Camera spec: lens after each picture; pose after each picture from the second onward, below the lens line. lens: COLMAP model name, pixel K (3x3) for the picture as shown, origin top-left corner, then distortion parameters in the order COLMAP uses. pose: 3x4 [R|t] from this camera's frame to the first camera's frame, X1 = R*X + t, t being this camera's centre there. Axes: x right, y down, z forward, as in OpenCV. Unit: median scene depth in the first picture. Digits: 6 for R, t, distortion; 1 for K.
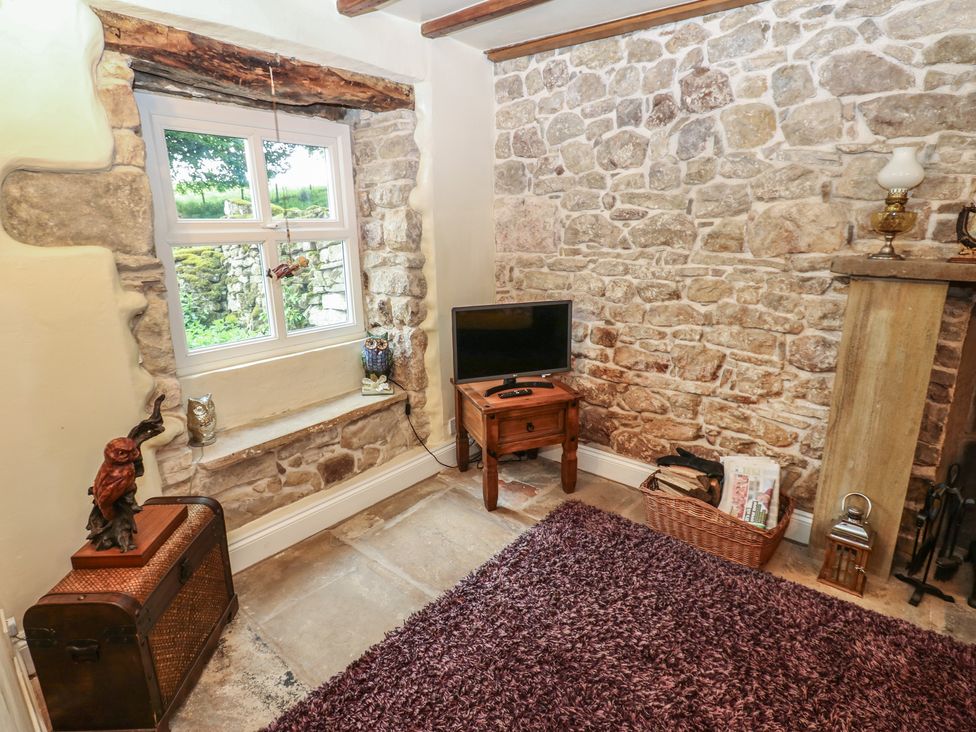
lens RADIAL K [[507.8, 0, 491.5], [0, 507.8, 352.3], [0, 0, 1]] dist [0.004433, -0.015746]
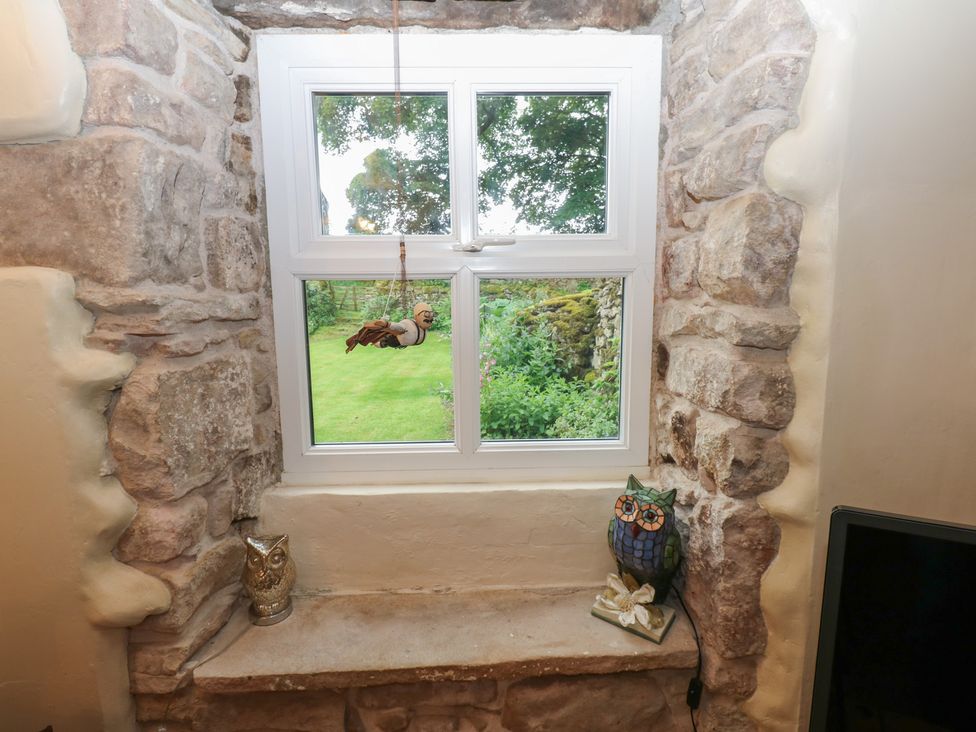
lens RADIAL K [[507.8, 0, 491.5], [0, 507.8, 352.3], [0, 0, 1]] dist [0.004433, -0.015746]
pose [[0.661871, 0.109862, -0.741523, -0.005165], [-0.183103, 0.982933, -0.017806, -0.119475], [0.726911, 0.147560, 0.670691, 0.602014]]
